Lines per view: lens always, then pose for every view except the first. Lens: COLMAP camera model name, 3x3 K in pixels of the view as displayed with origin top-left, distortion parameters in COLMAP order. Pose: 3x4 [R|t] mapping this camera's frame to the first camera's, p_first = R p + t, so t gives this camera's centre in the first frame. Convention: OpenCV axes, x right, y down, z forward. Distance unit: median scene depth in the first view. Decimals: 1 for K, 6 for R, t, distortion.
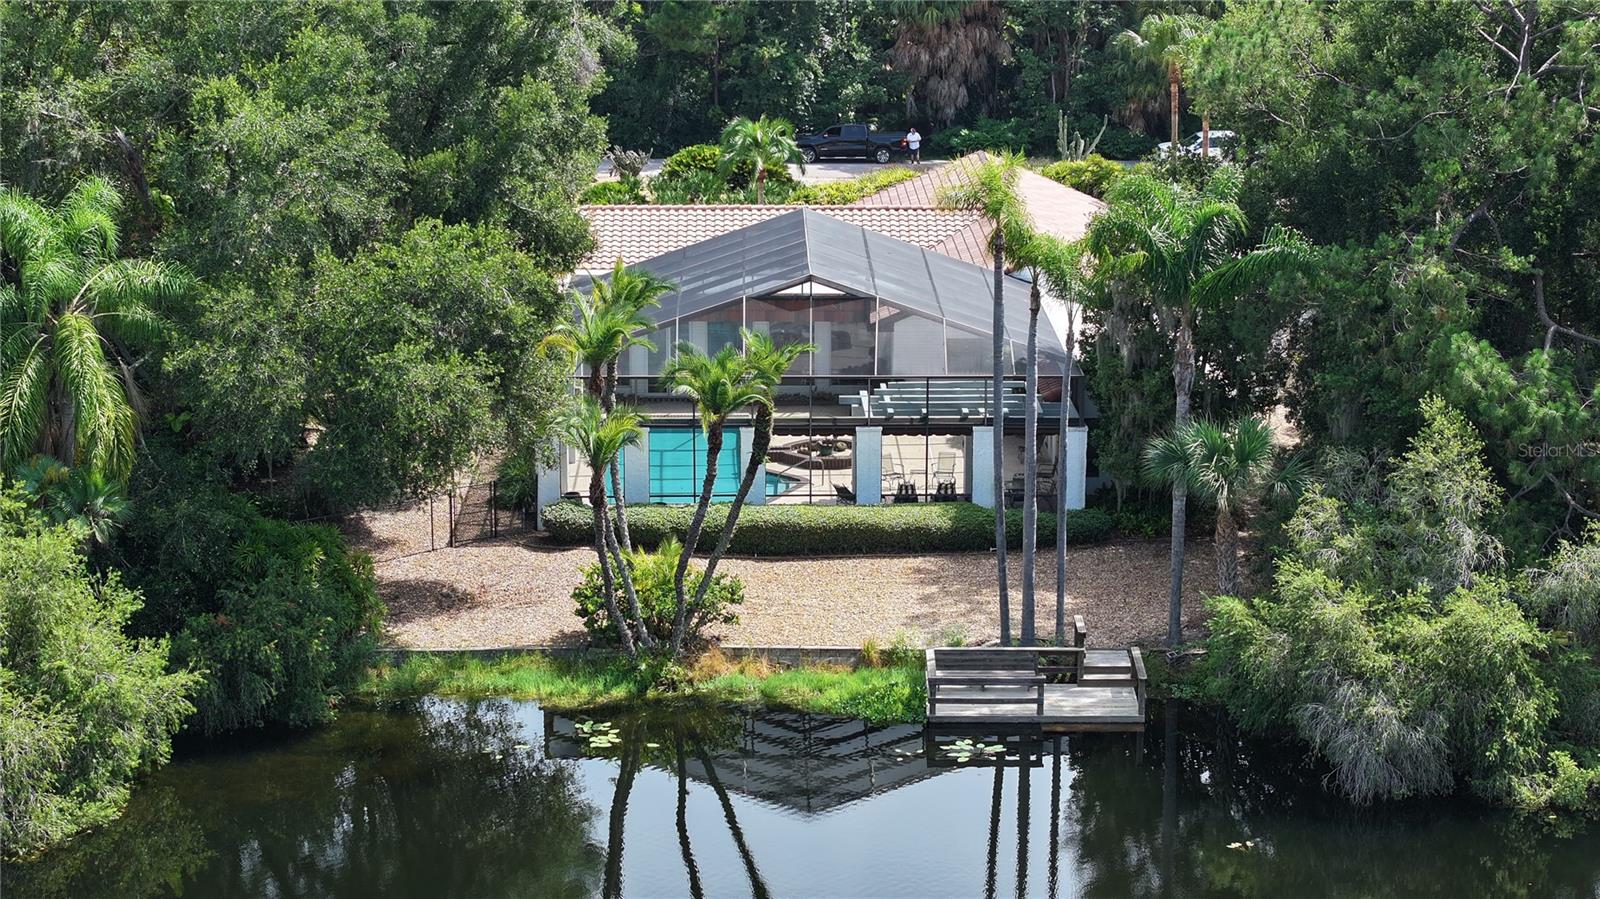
lens RADIAL K [[3162.7, 0, 796.9], [0, 3162.7, 480.8], [0, 0, 1]] dist [-0.298530, 1.795565]
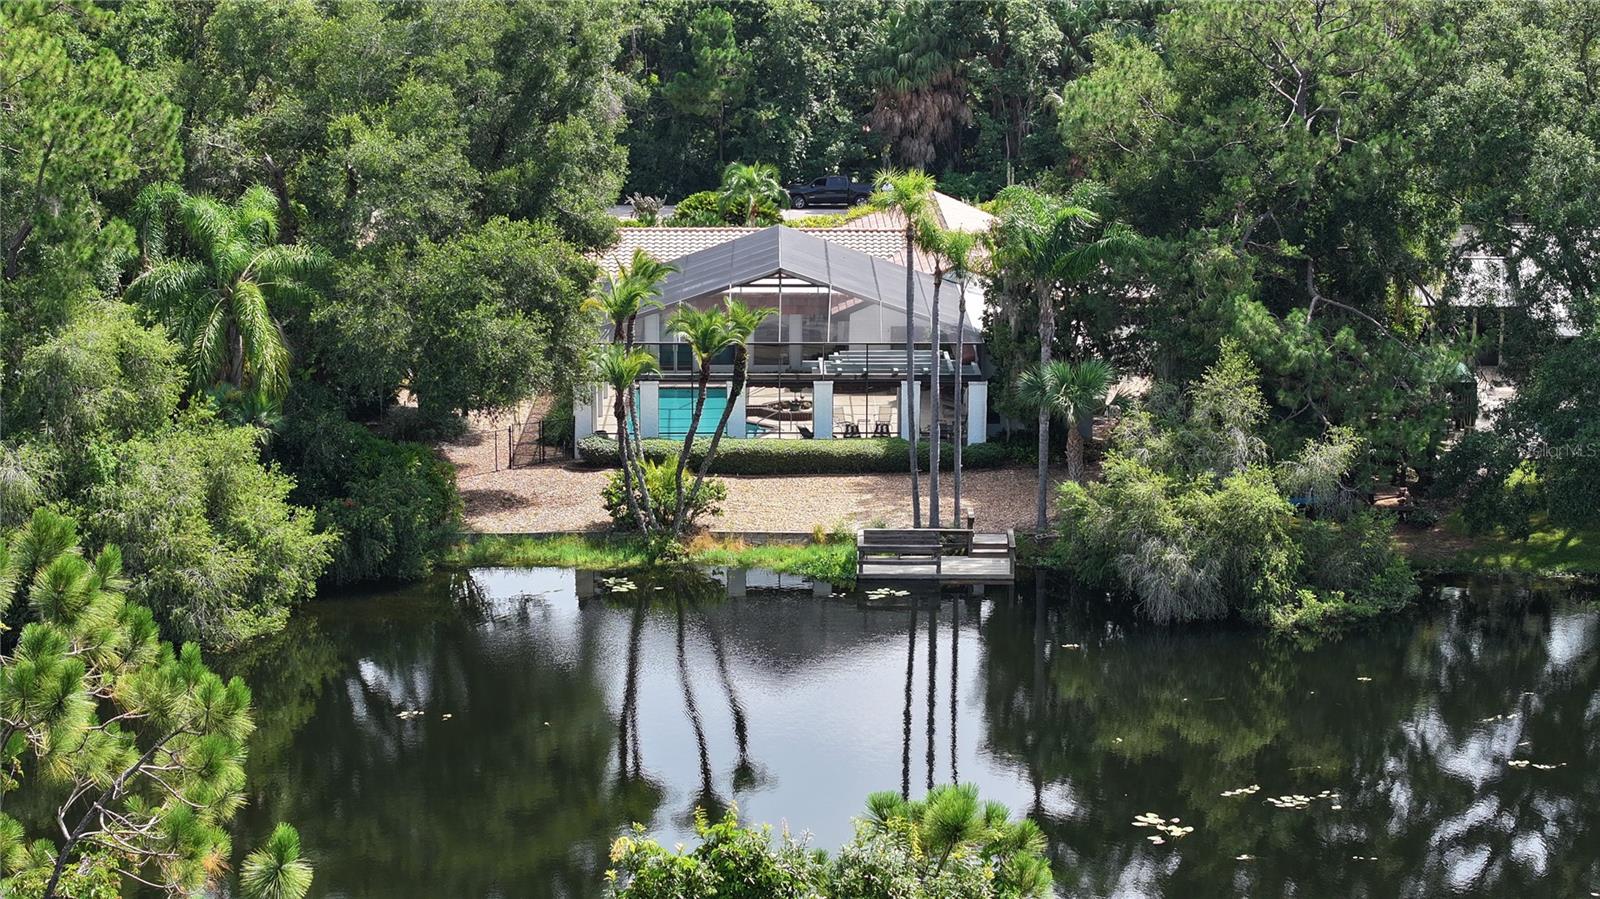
lens RADIAL K [[3162.7, 0, 796.9], [0, 3162.7, 480.8], [0, 0, 1]] dist [-0.298530, 1.795565]
pose [[0.999977, 0.001939, -0.006536, 0.022631], [-0.002114, 0.999638, -0.026811, 0.067840], [0.006481, 0.026824, 0.999619, -0.370317]]
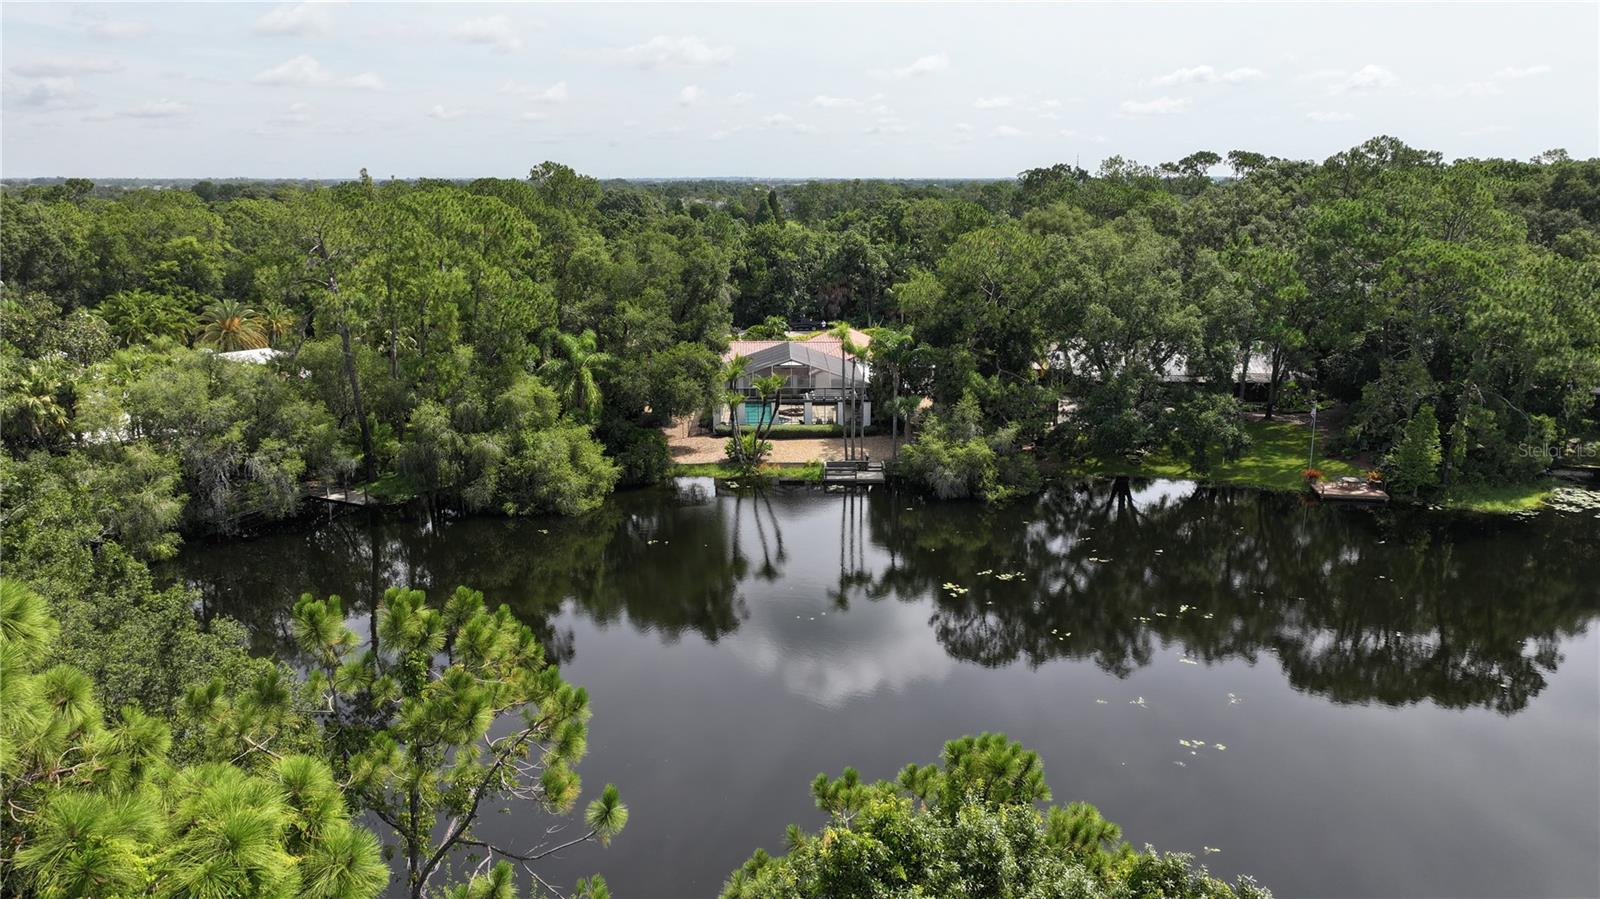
lens RADIAL K [[1101.5, 0, 811.7], [0, 1101.5, 452.2], [0, 0, 1]] dist [-0.003088, -0.000084]
pose [[0.999747, -0.006845, 0.021449, 0.000248], [0.006767, 0.999970, 0.003699, 0.037444], [-0.021474, -0.003553, 0.999763, -0.243071]]
